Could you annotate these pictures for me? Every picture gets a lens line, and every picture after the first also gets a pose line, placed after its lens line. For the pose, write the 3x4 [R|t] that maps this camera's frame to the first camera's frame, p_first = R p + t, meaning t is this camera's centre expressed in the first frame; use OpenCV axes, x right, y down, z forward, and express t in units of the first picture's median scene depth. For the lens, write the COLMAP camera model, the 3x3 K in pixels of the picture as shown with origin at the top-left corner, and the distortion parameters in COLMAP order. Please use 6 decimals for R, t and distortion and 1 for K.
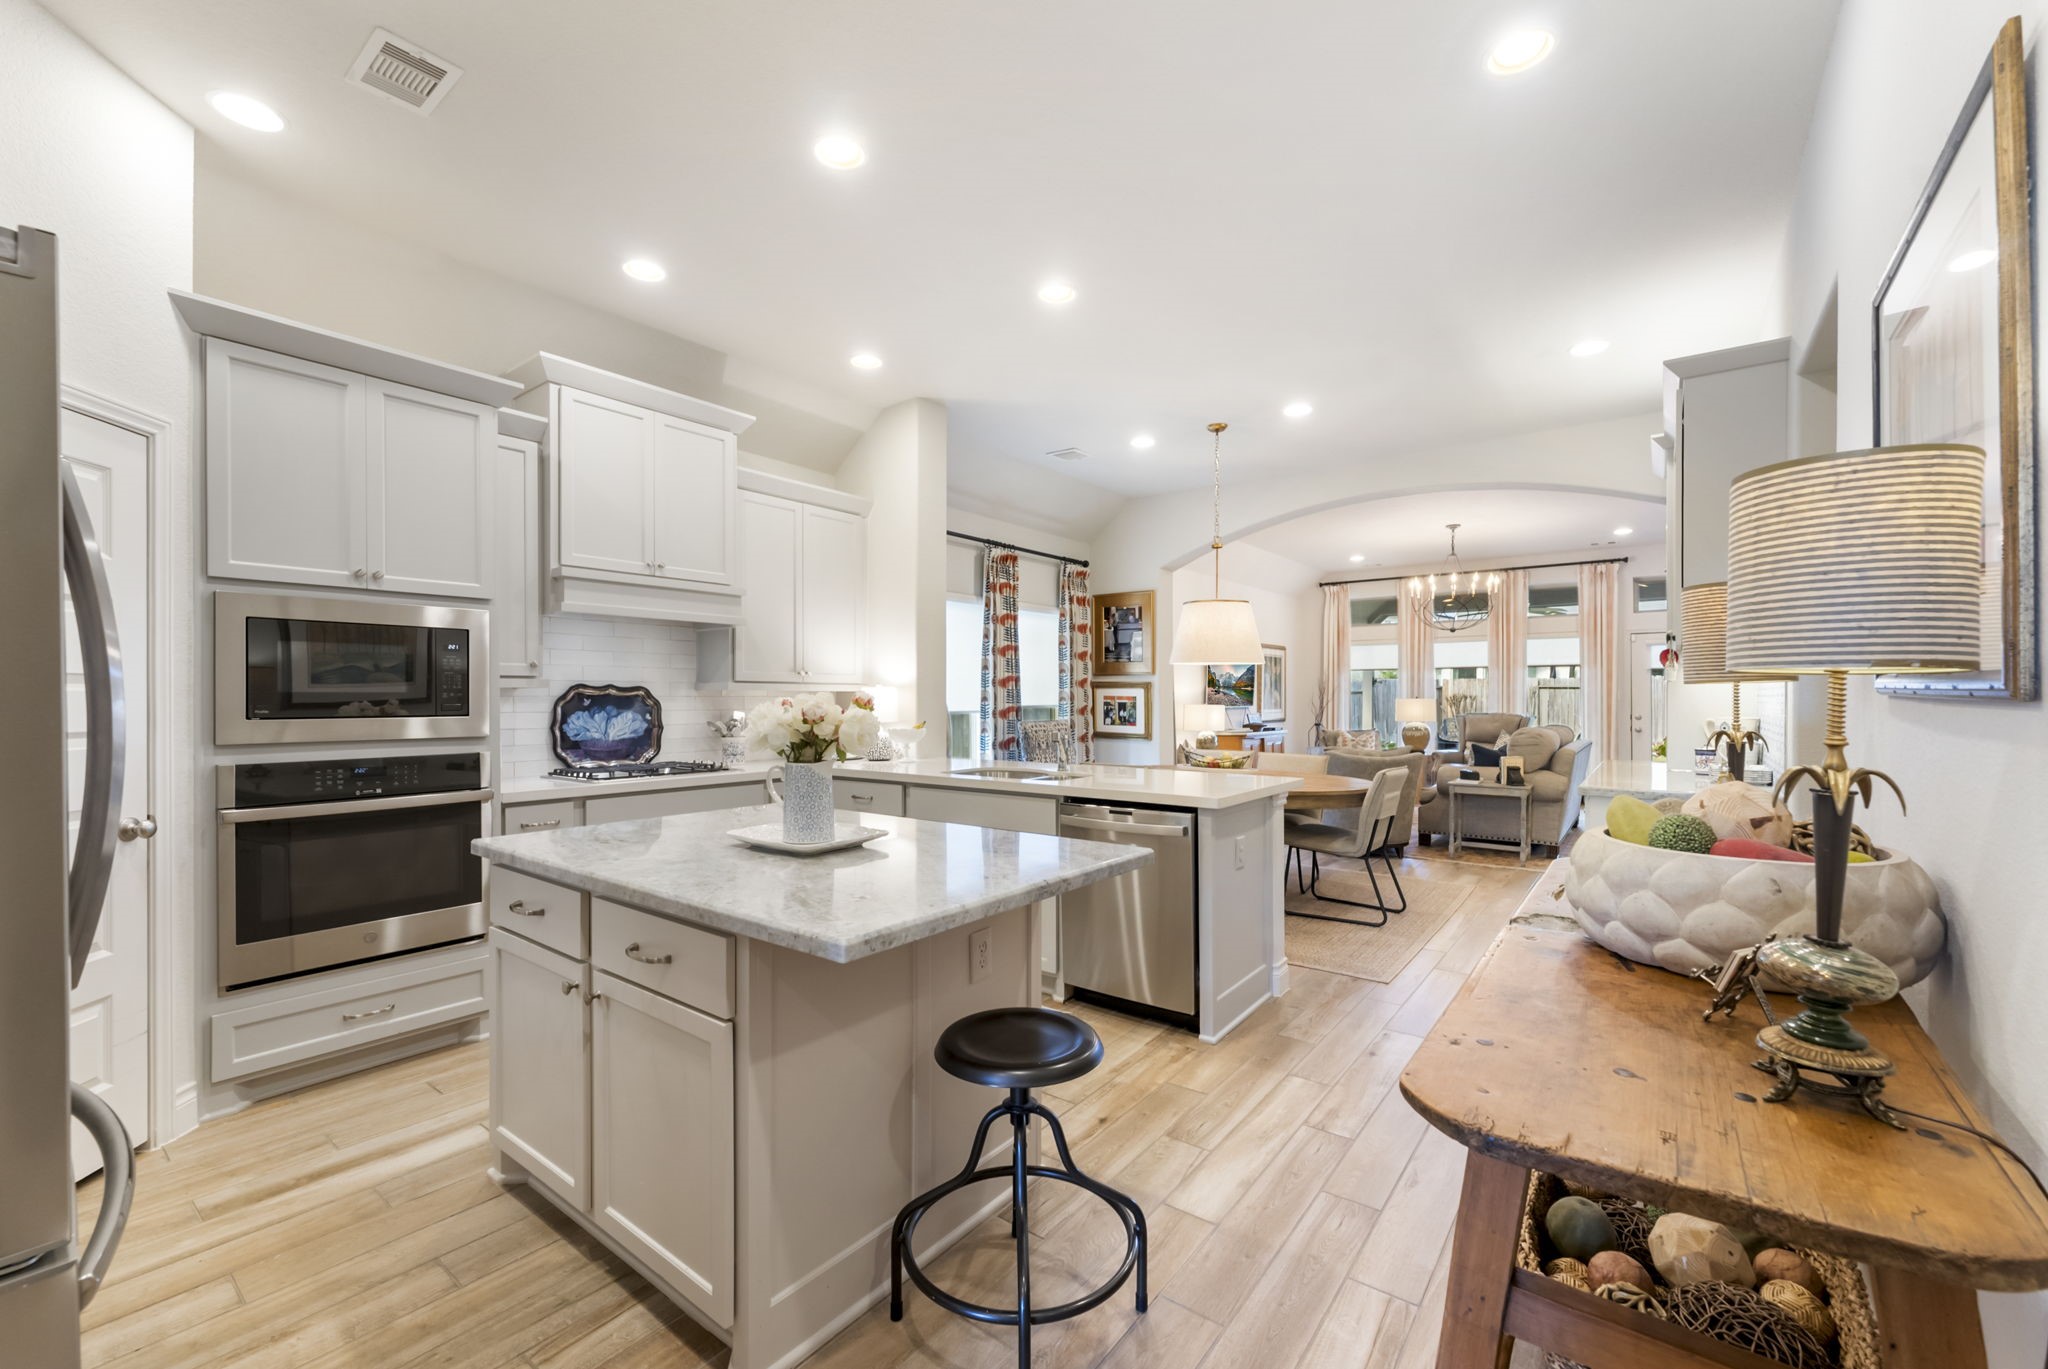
lens RADIAL K [[856.1, 0, 1024.0], [0, 856.1, 684.5], [0, 0, 1]] dist [-0.001423, -0.000184]
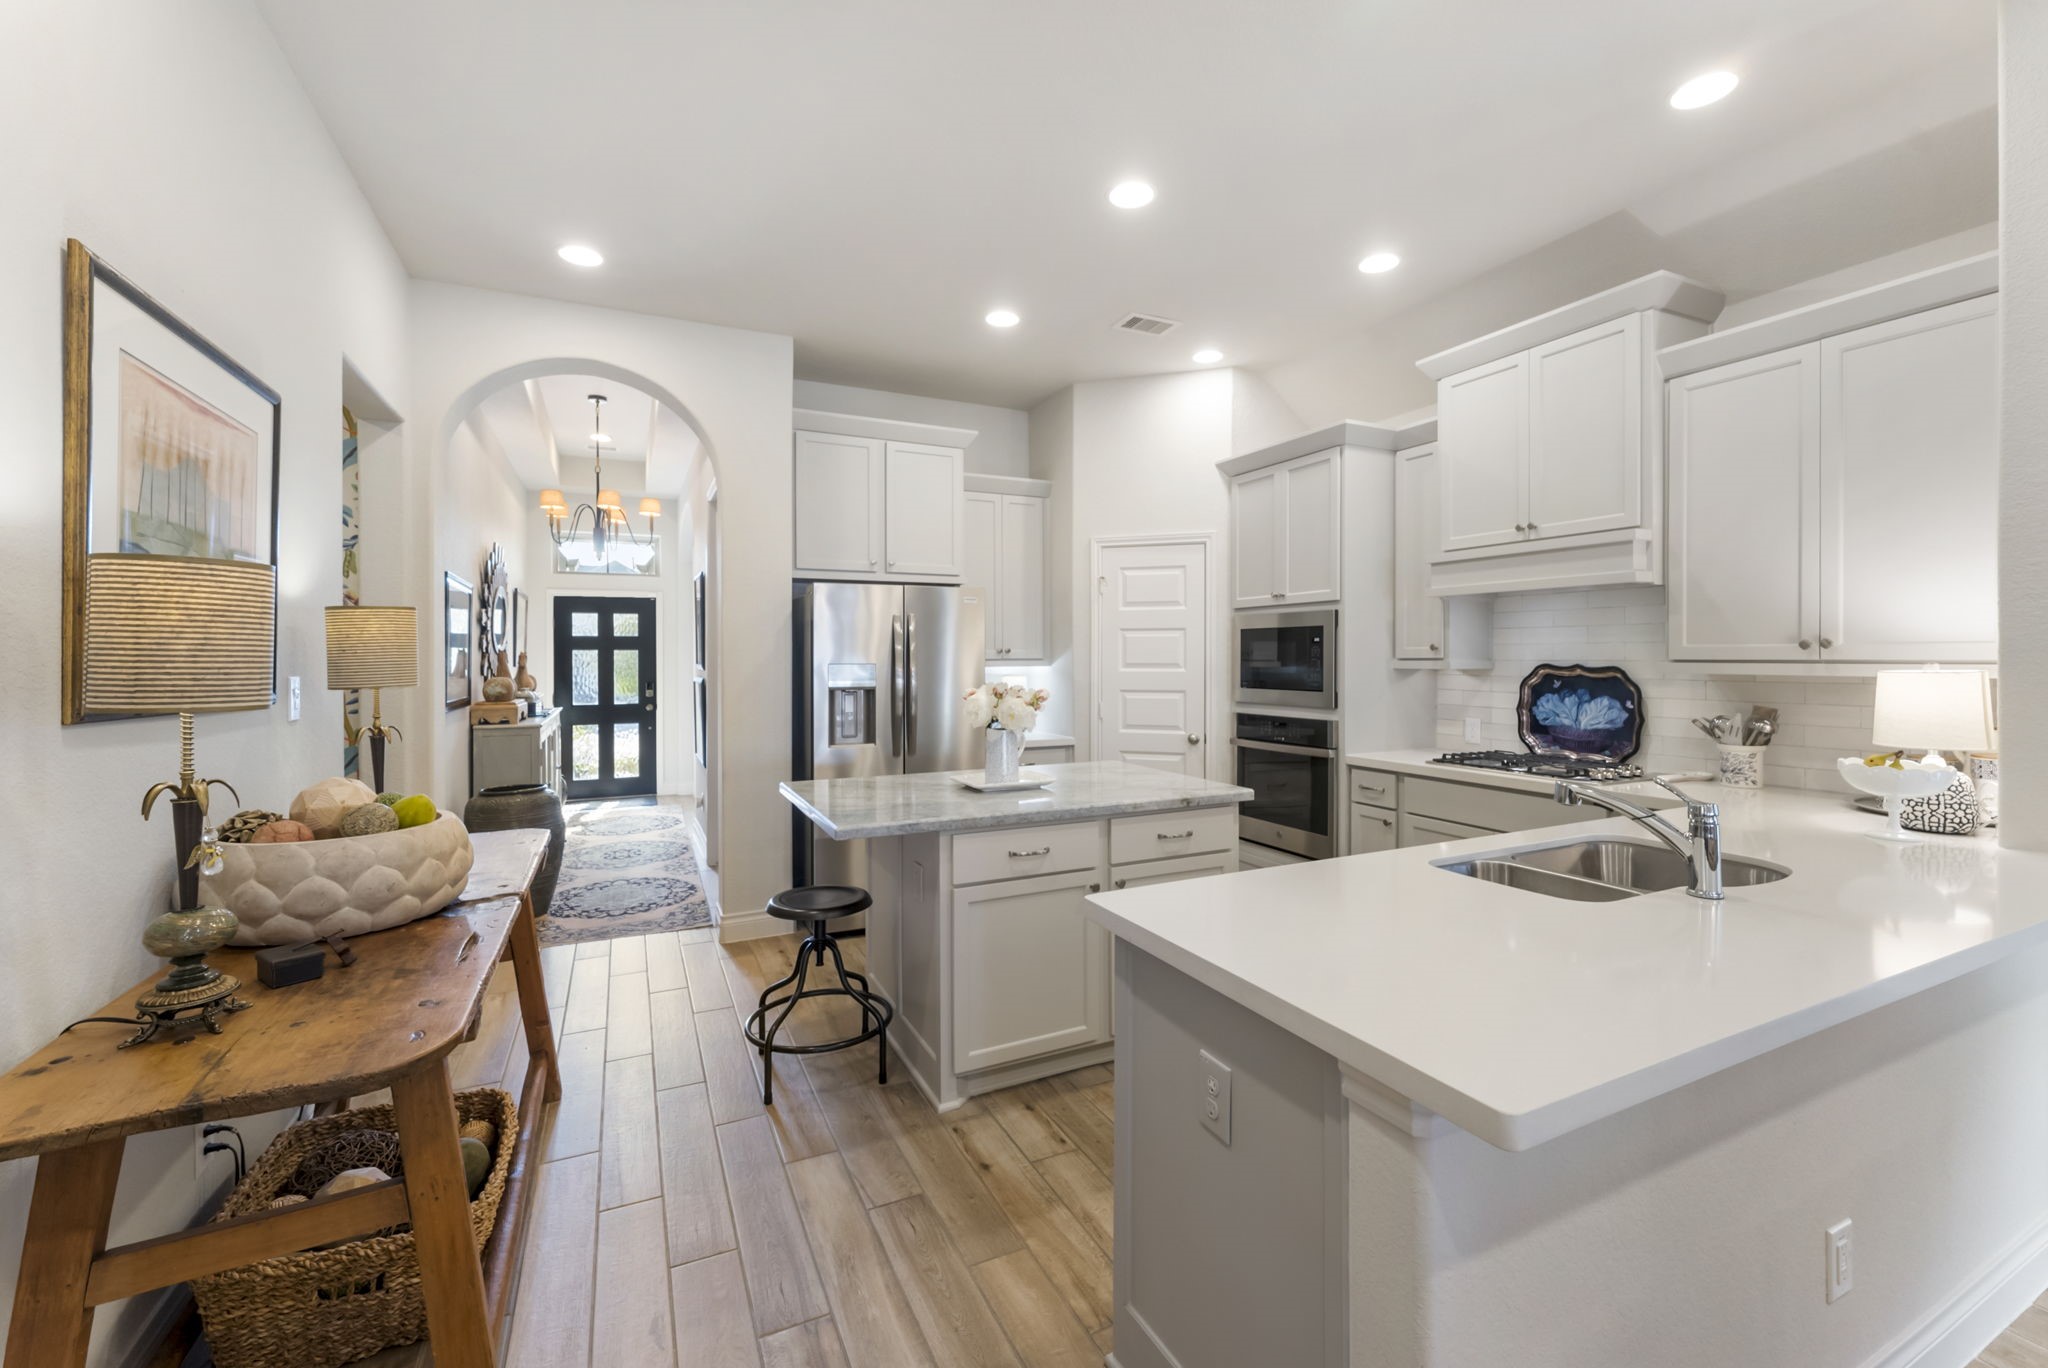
lens RADIAL K [[851.1, 0, 1050.8], [0, 851.1, 673.6], [0, 0, 1]] dist [-0.001400, -0.000252]
pose [[-0.451509, 0.017289, -0.892099, 0.331681], [0.015392, 0.999814, 0.011587, -0.005725], [0.892134, -0.008500, -0.451691, 0.574773]]
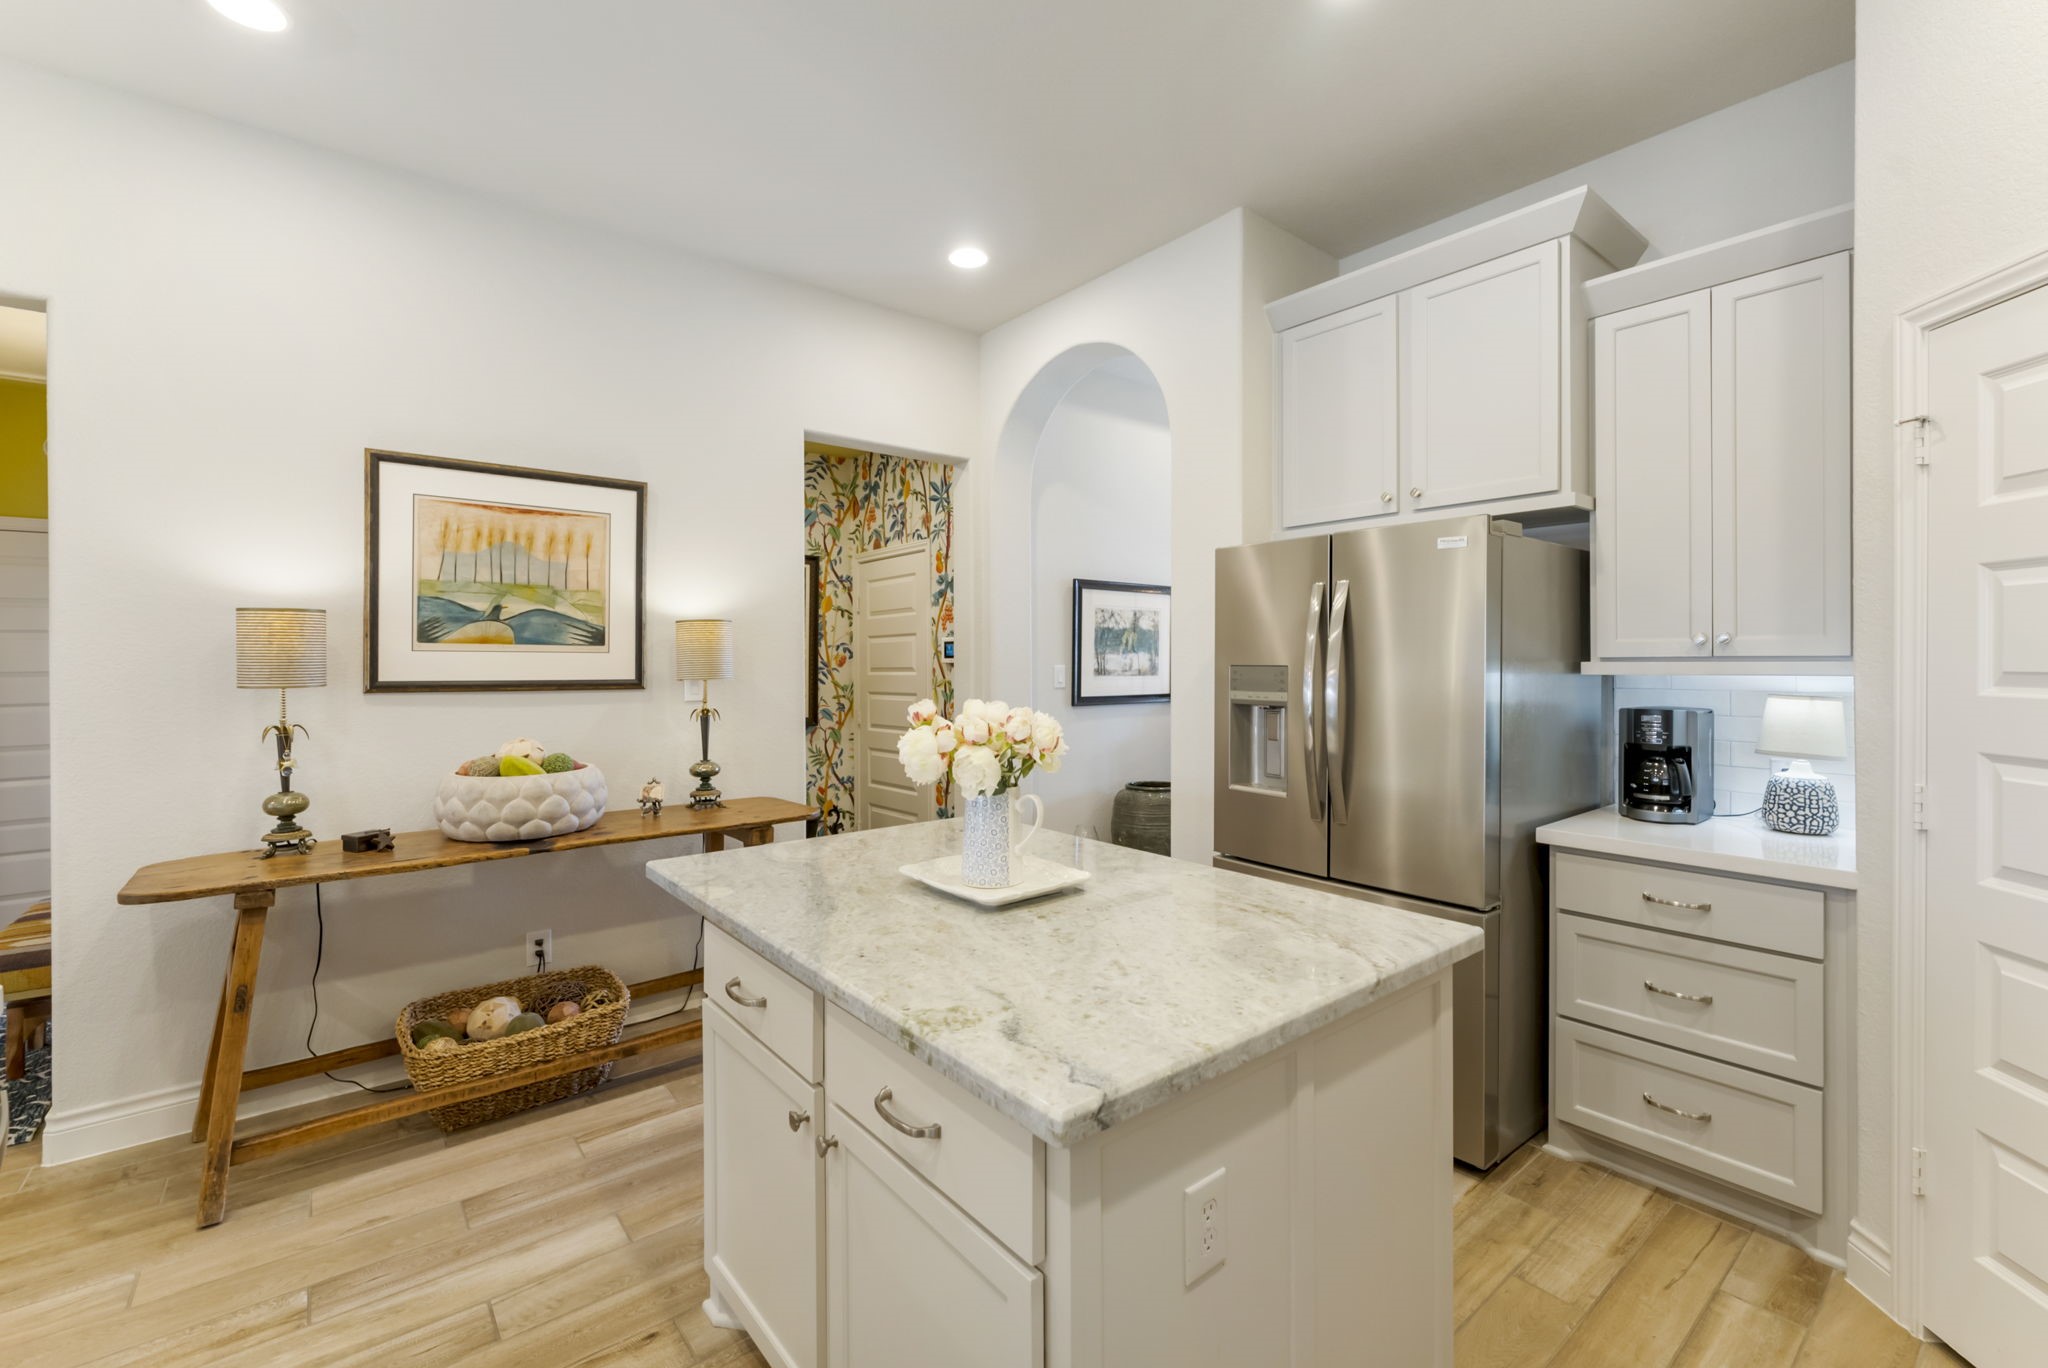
lens RADIAL K [[856.1, 0, 1024.0], [0, 856.1, 684.0], [0, 0, 1]] dist [-0.001423, -0.000184]
pose [[-0.969005, -0.002761, 0.247025, -0.158034], [0.002237, 0.999798, 0.019952, -0.006683], [-0.247030, 0.019886, -0.968804, 0.589104]]
